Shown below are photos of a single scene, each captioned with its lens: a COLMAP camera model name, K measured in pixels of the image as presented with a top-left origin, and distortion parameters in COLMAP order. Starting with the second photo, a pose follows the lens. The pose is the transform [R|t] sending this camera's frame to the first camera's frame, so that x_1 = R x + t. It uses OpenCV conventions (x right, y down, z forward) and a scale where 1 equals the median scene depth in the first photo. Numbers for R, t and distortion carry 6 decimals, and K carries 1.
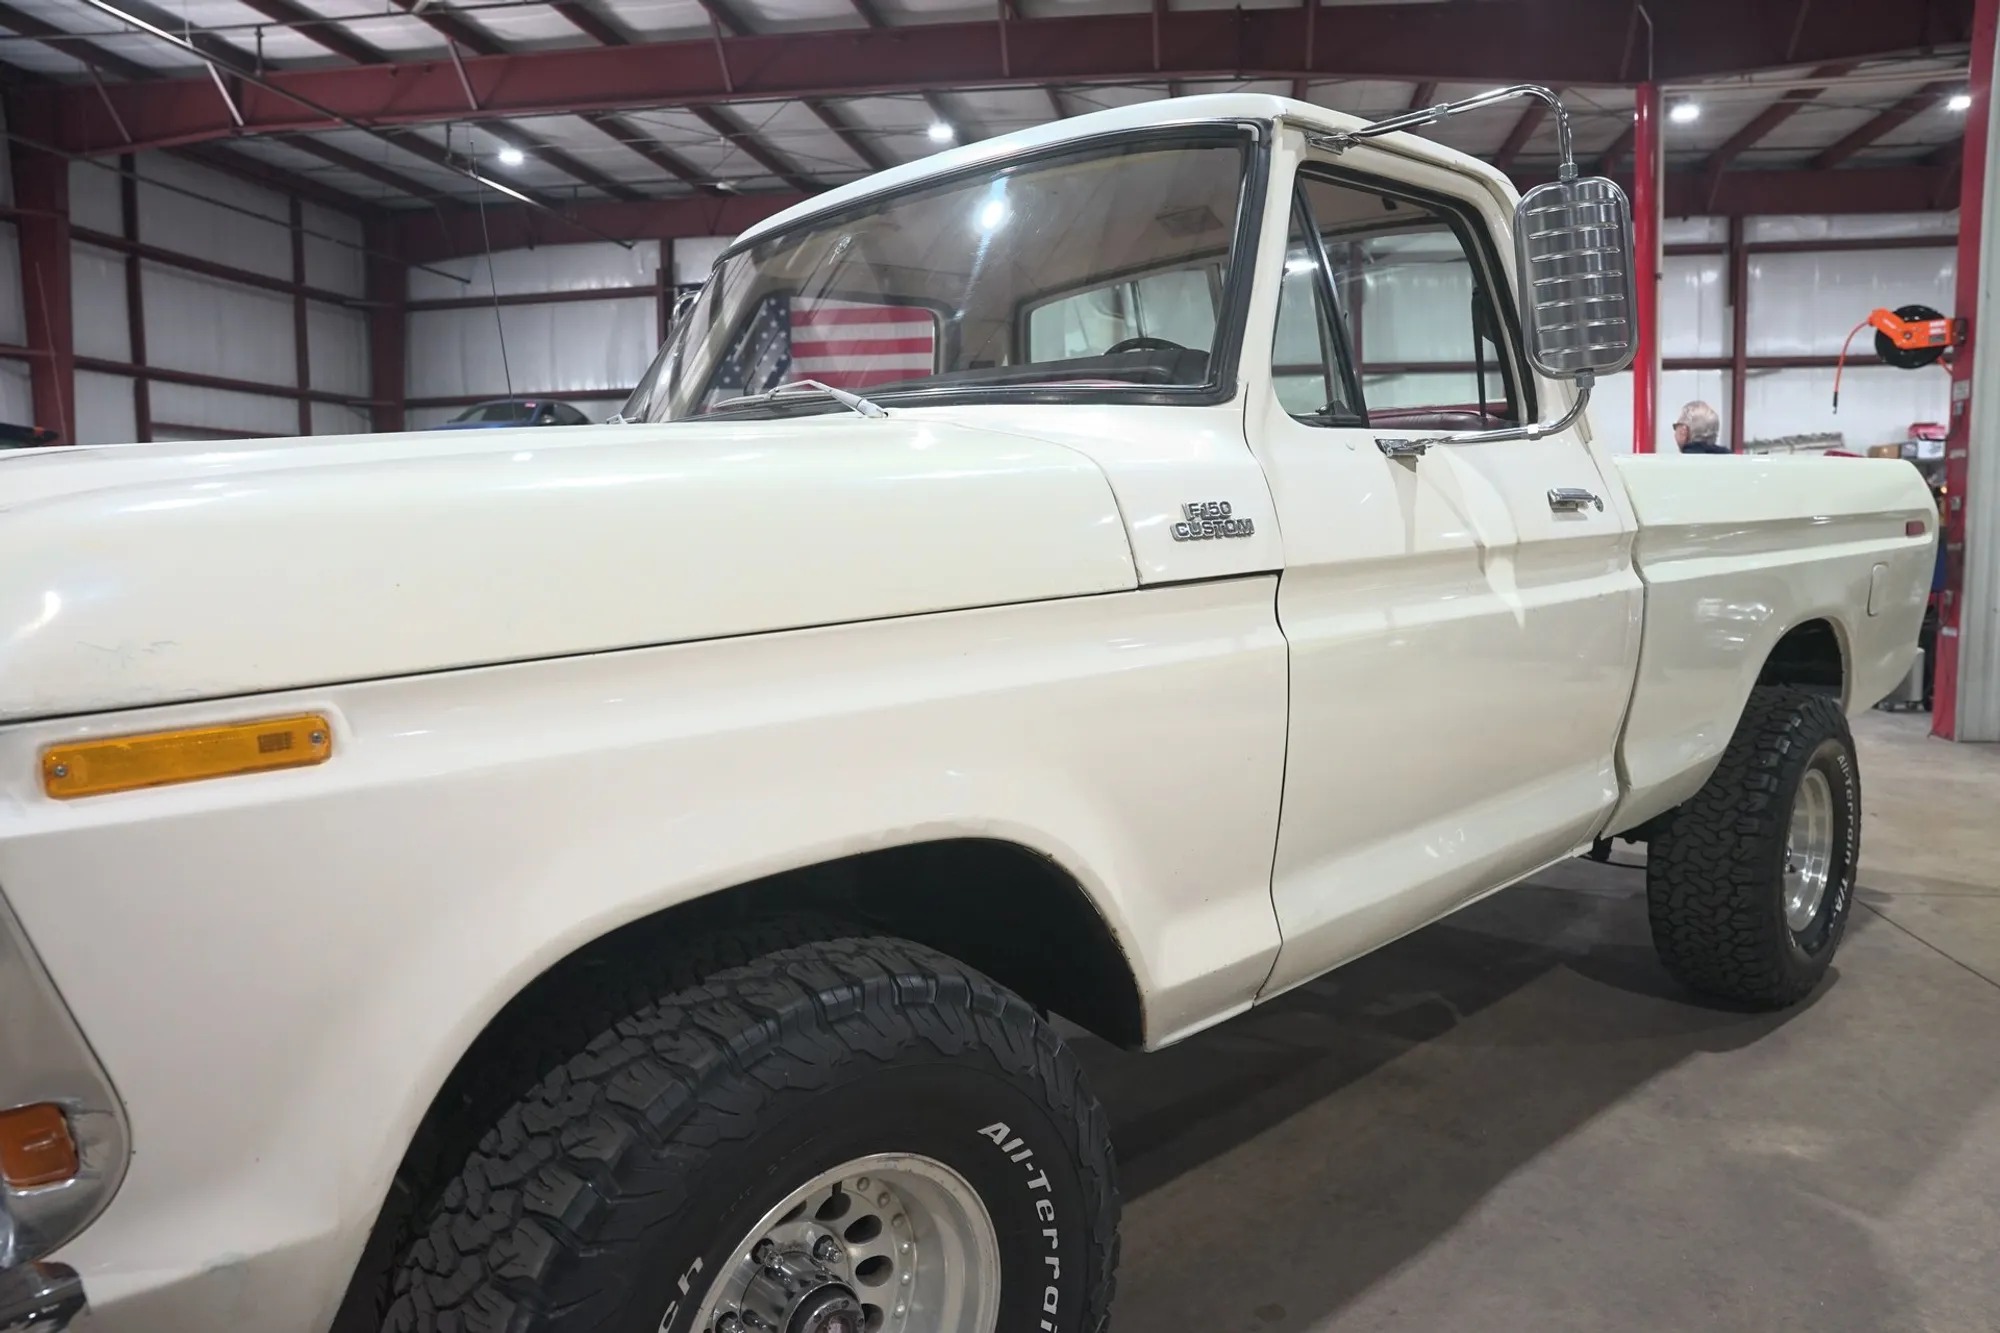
lens RADIAL K [[1371.4, 0, 1003.0], [0, 1371.4, 665.3], [0, 0, 1]] dist [-0.140941, 0.110928]
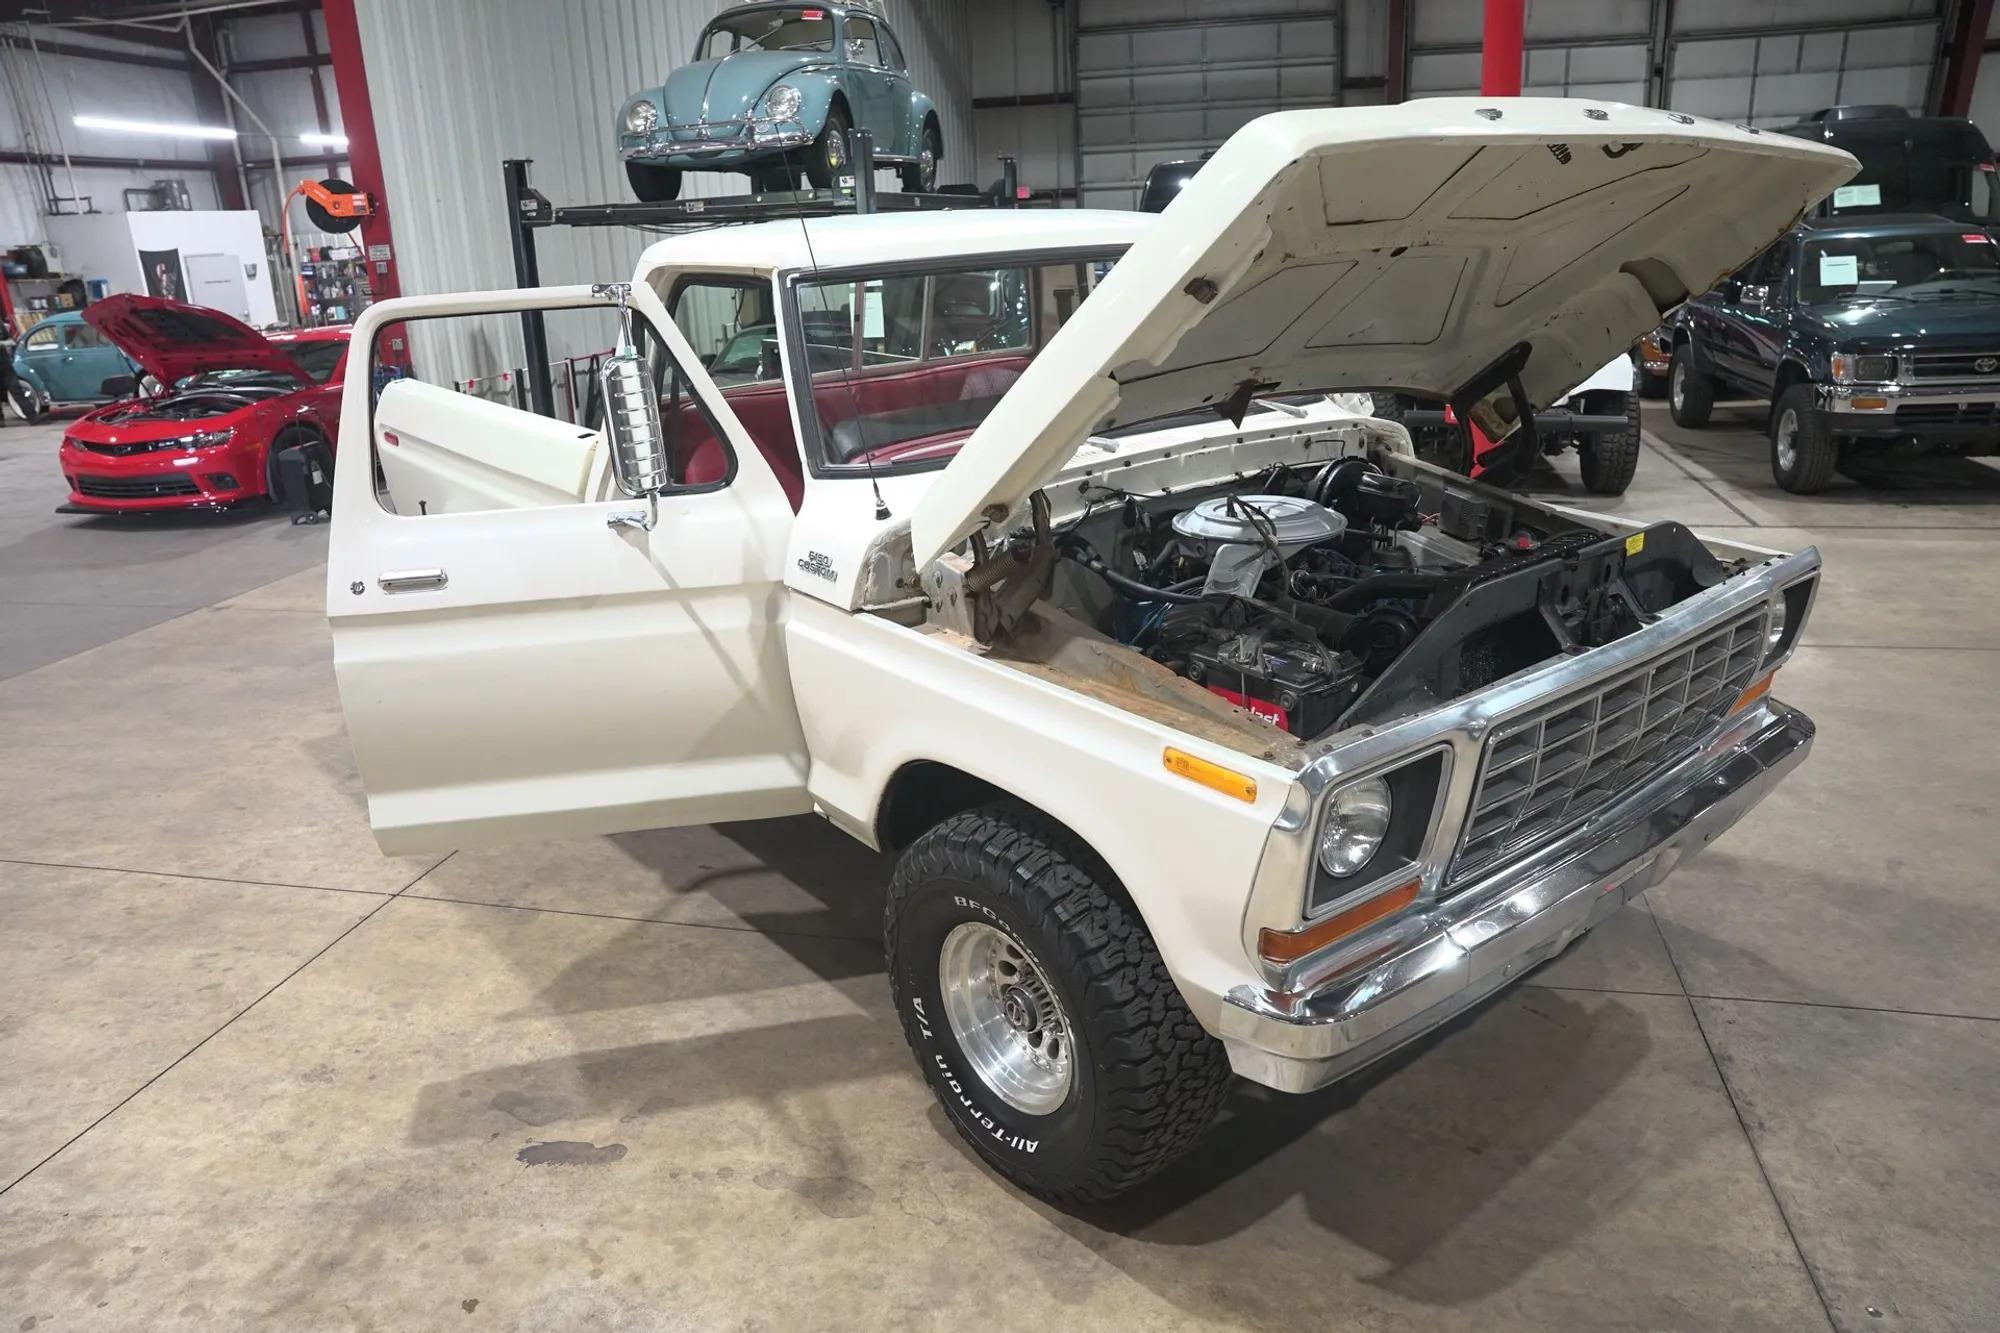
lens RADIAL K [[1371.4, 0, 1003.0], [0, 1371.4, 665.3], [0, 0, 1]] dist [-0.140941, 0.110928]
pose [[0.059492, -0.303933, 0.950834, -1.408354], [0.142505, 0.945351, 0.293264, -0.326027], [-0.988005, 0.118052, 0.099553, 0.894284]]
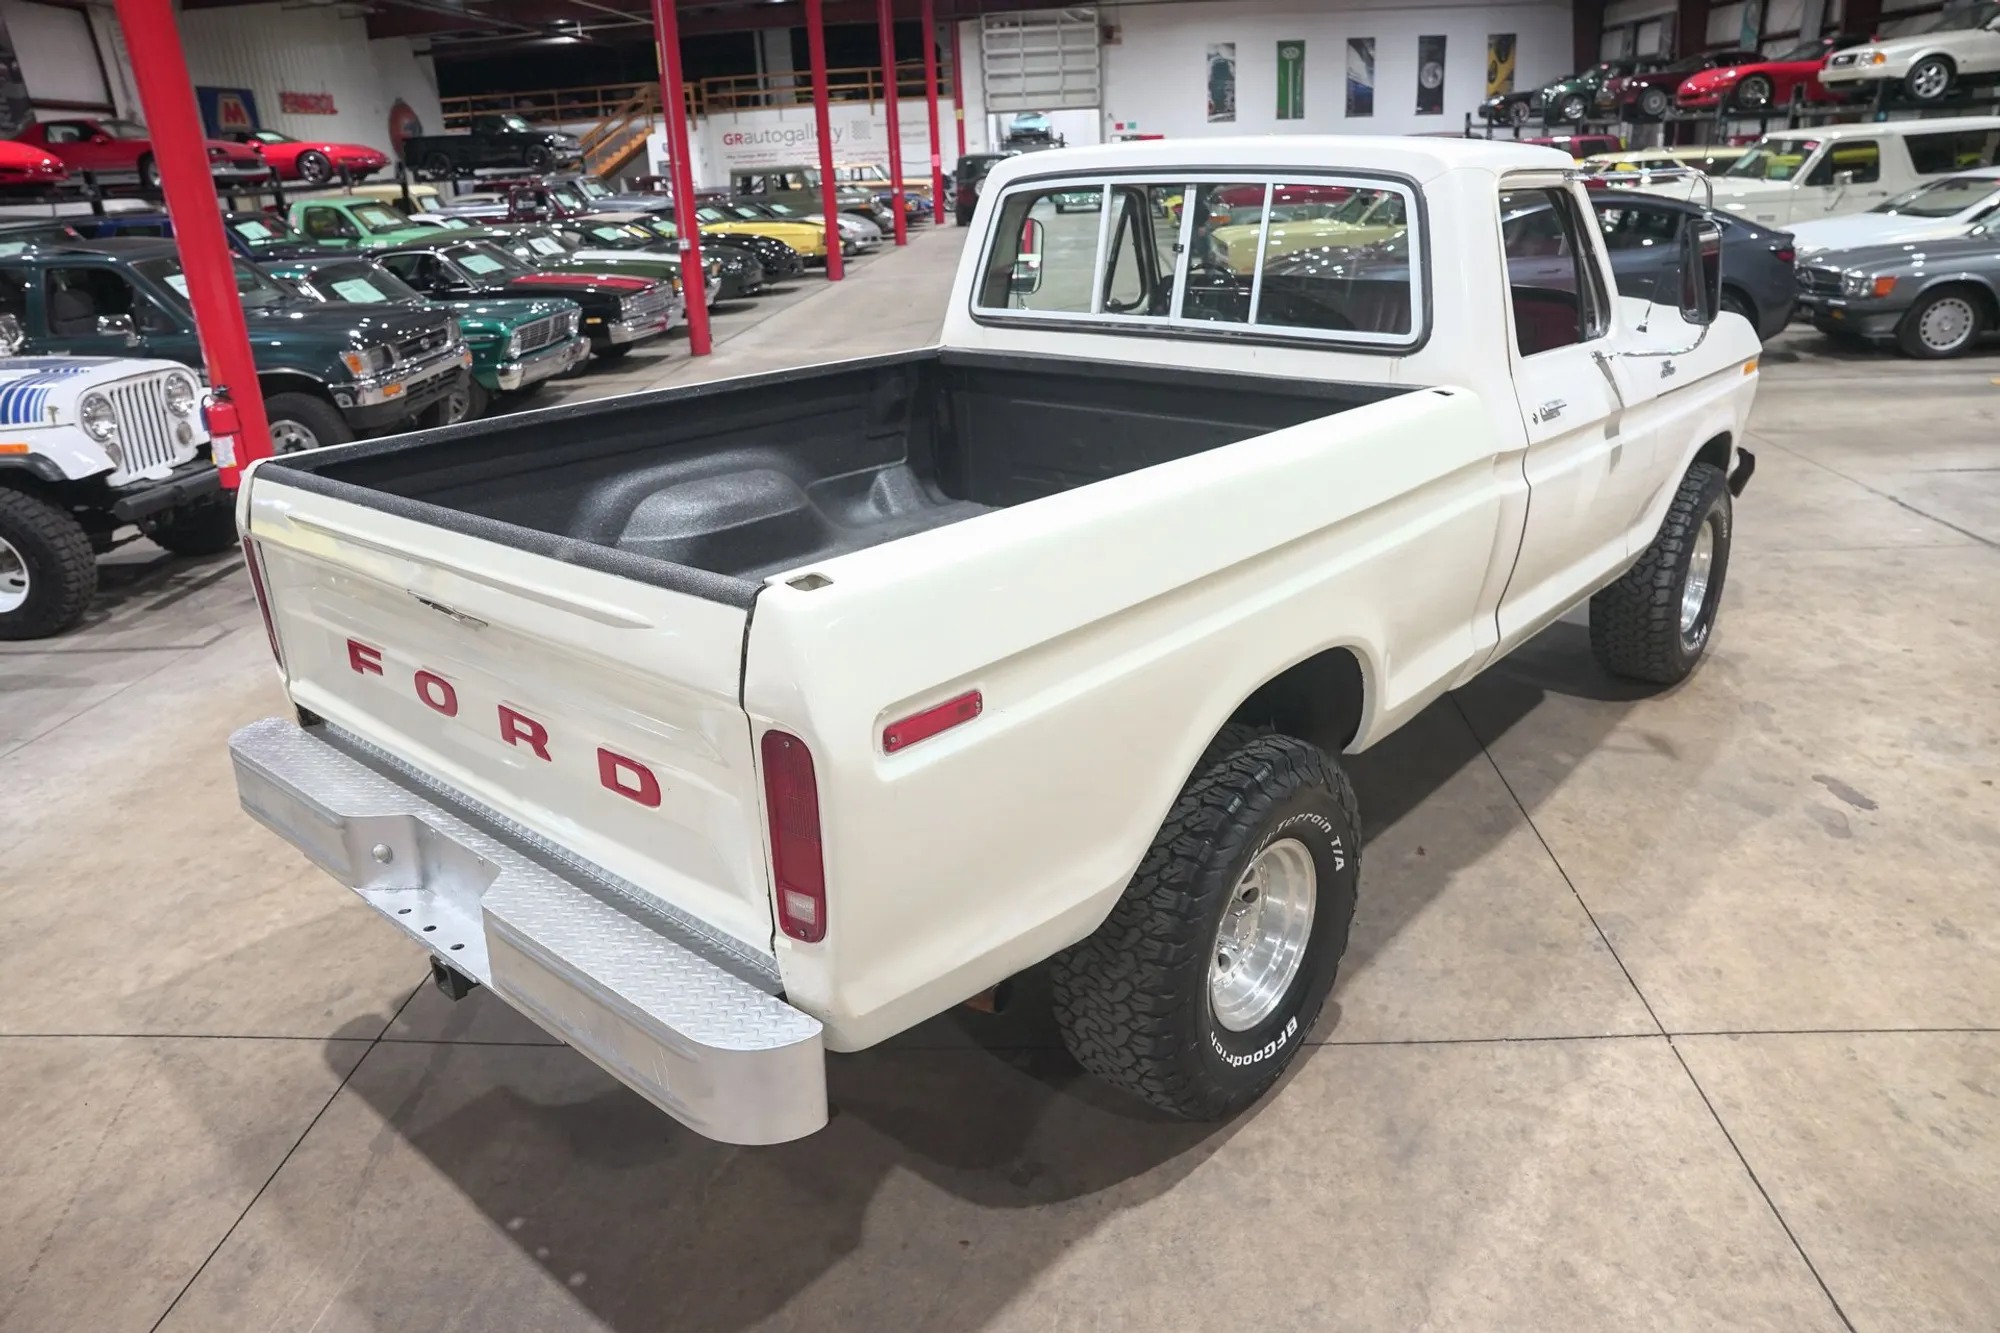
lens RADIAL K [[1371.4, 0, 1003.0], [0, 1371.4, 665.3], [0, 0, 1]] dist [-0.140941, 0.110928]
pose [[-0.992050, 0.095722, -0.081699, 0.520367], [0.049112, 0.892192, 0.448978, -0.522677], [0.115868, 0.441396, -0.889800, 2.535754]]
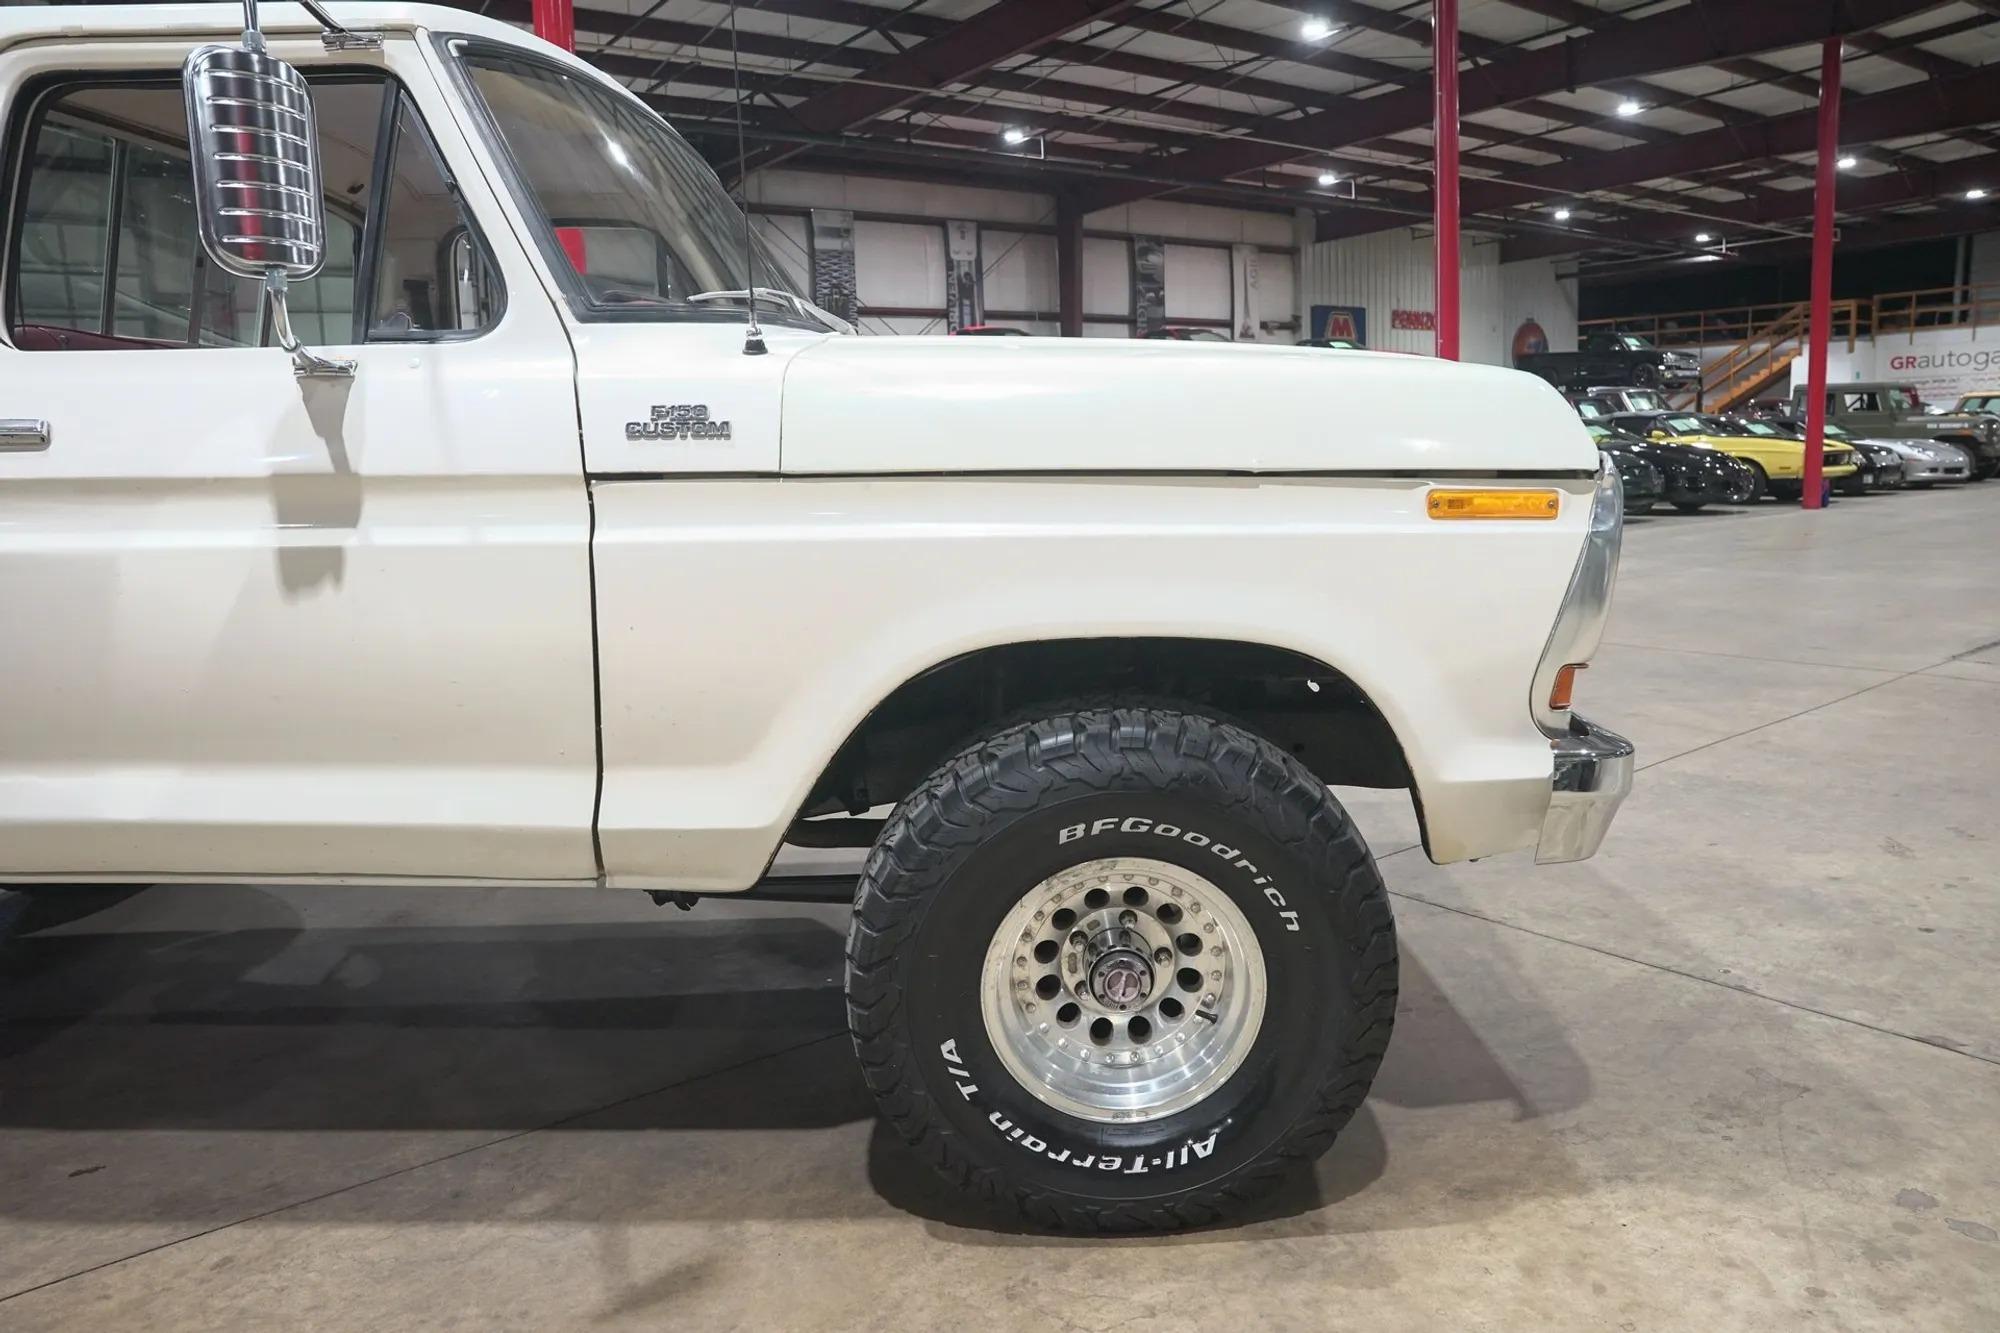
lens RADIAL K [[1371.4, 0, 1003.0], [0, 1371.4, 665.3], [0, 0, 1]] dist [-0.140941, 0.110928]
pose [[-0.723630, -0.072189, 0.686403, -0.975090], [0.113249, 0.968617, 0.221260, -0.122902], [-0.680834, 0.237844, -0.692745, 1.519787]]
